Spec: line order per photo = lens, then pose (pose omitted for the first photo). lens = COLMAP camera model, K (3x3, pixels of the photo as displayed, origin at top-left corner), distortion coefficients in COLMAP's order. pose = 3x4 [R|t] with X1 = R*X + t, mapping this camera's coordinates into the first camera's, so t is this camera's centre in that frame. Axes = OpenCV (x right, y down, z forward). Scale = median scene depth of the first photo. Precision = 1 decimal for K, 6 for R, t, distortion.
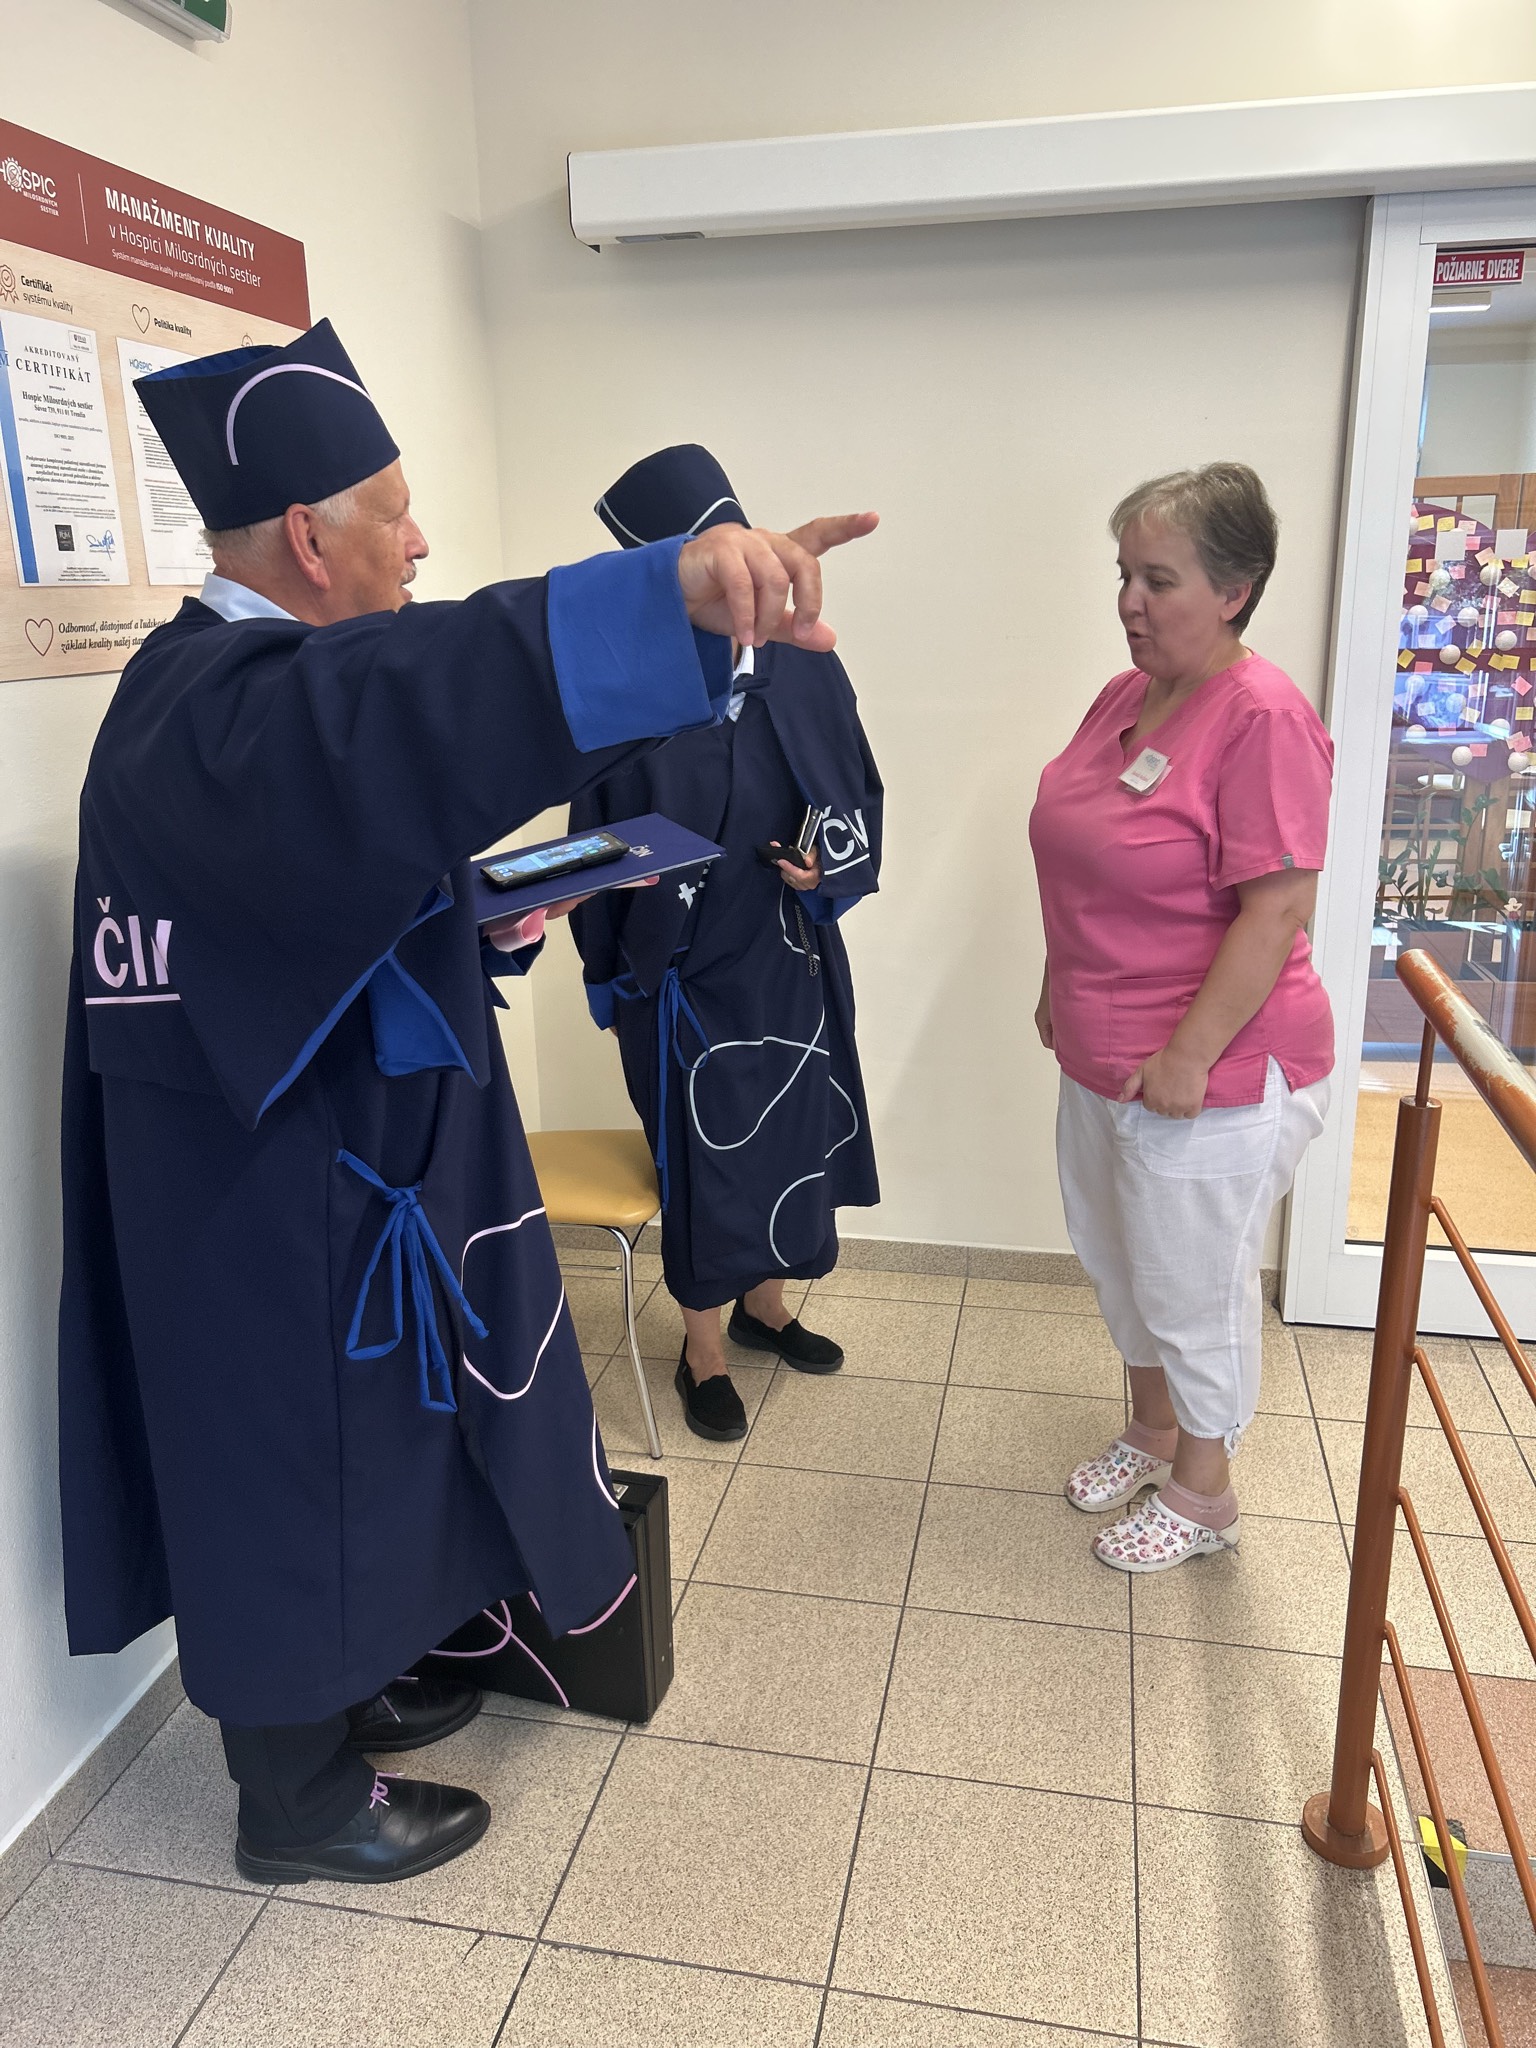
lens RADIAL K [[1531.4, 0, 768.5], [0, 1531.4, 1023.3], [0, 0, 1]] dist [0.035442, -0.043235]
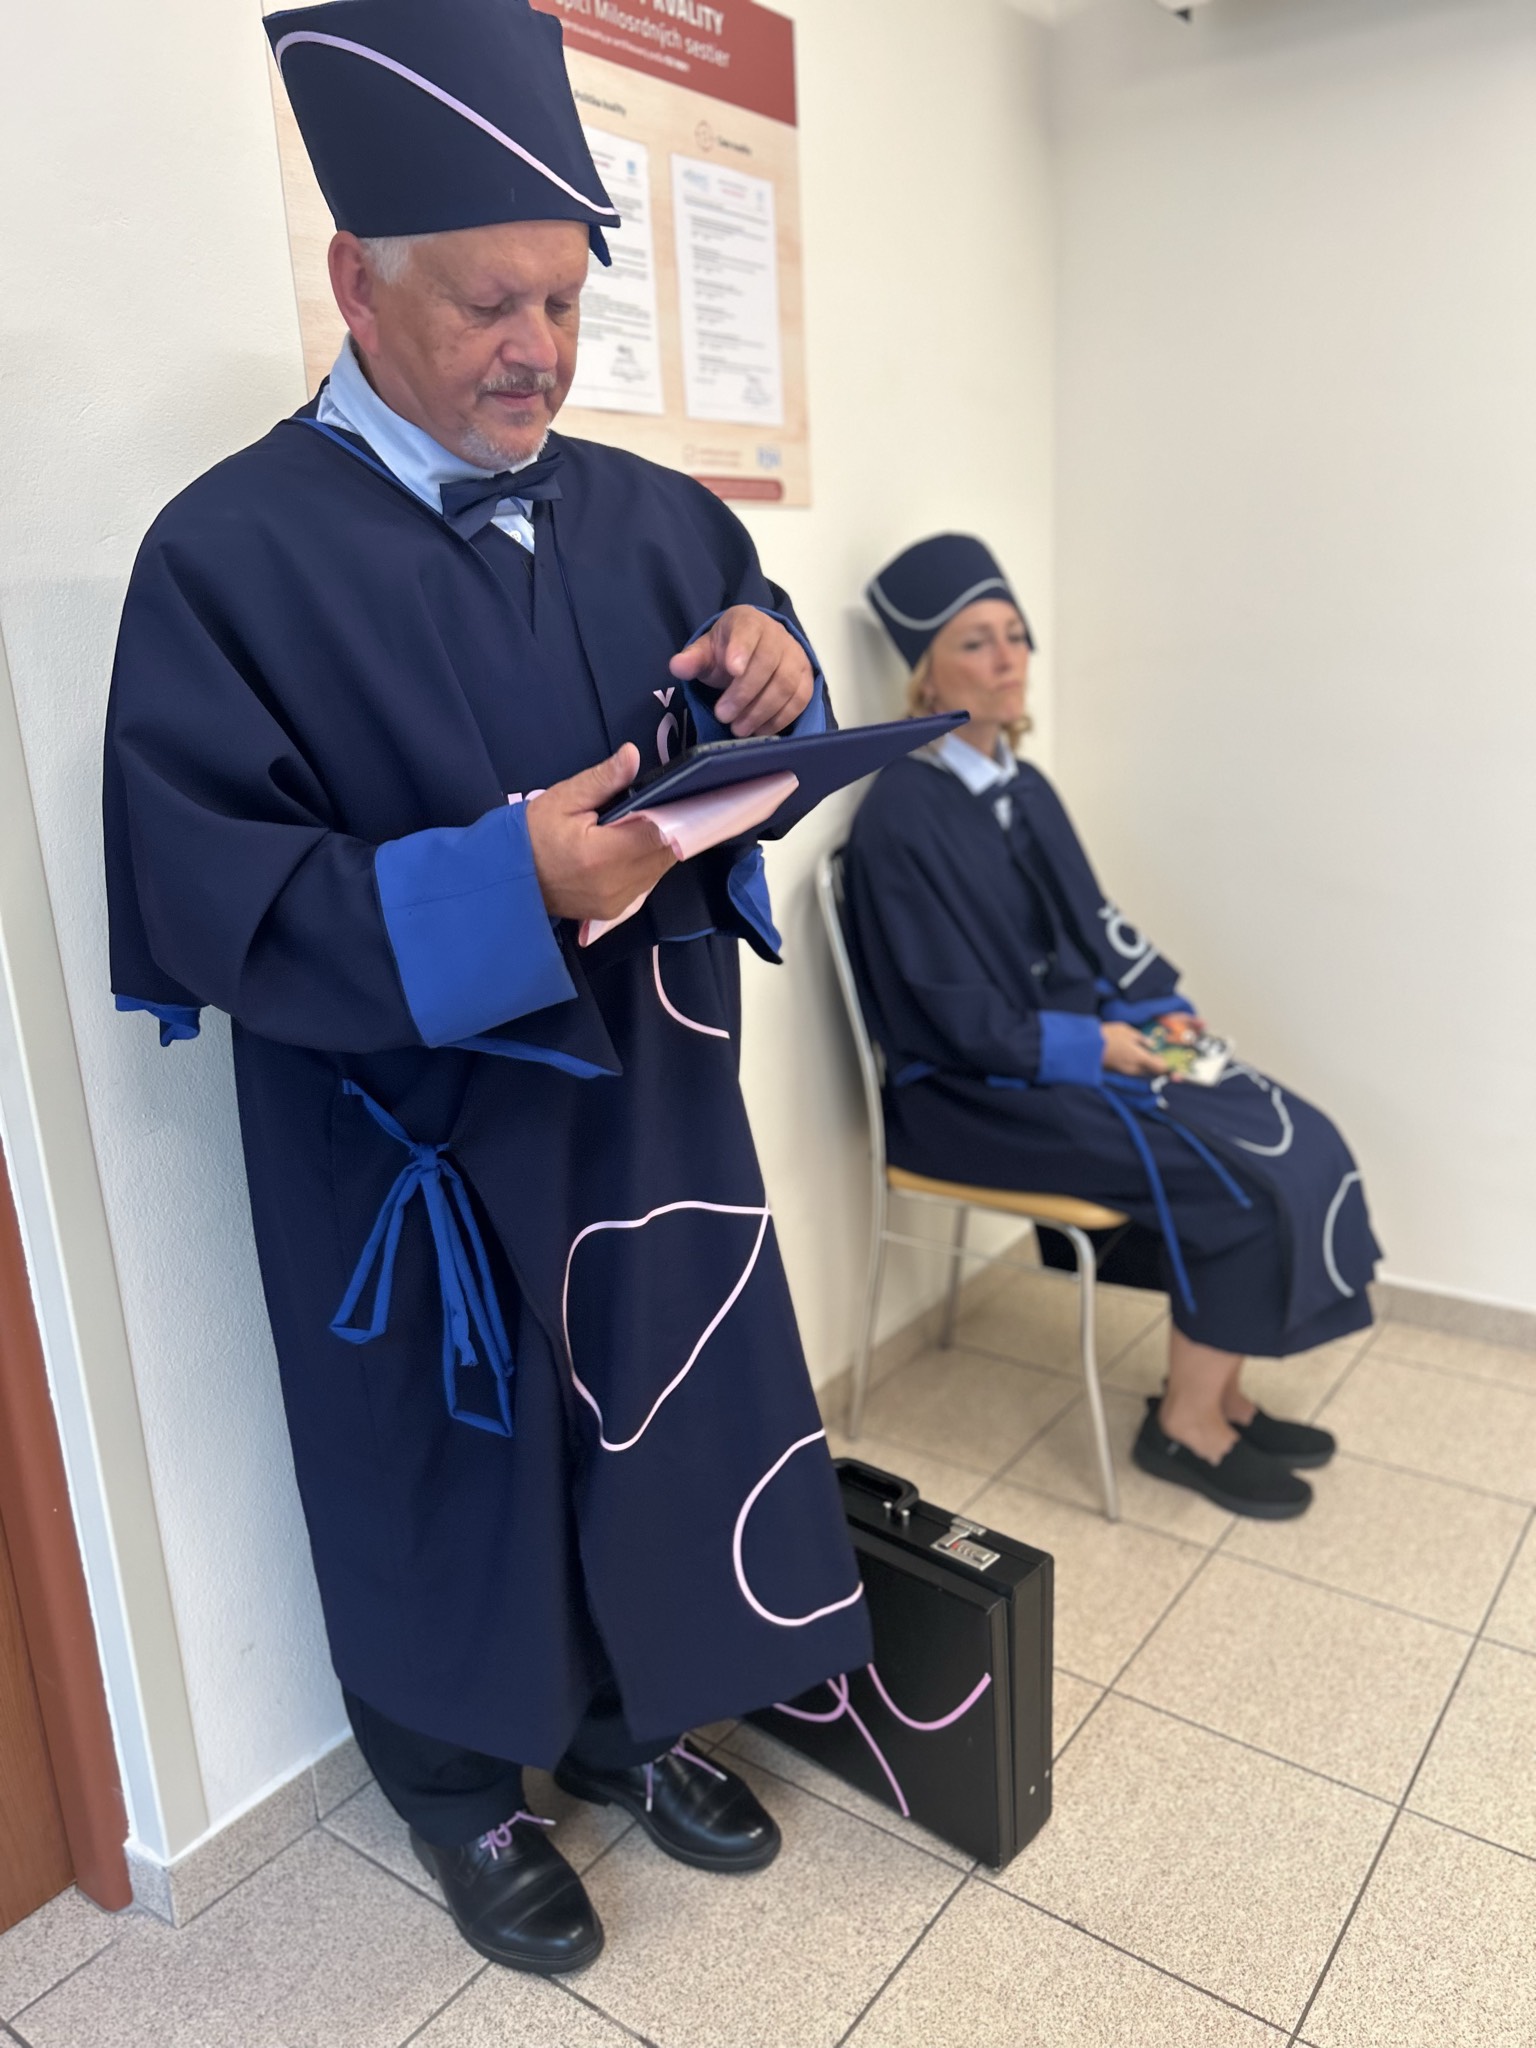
lens RADIAL K [[1531.4, 0, 770.1], [0, 1531.4, 1028.6], [0, 0, 1]] dist [0.035442, -0.043235]
pose [[0.909887, 0.086446, -0.405751, 0.090279], [-0.086370, 0.996091, 0.018538, 0.037666], [0.405767, 0.018178, 0.913796, 0.252395]]
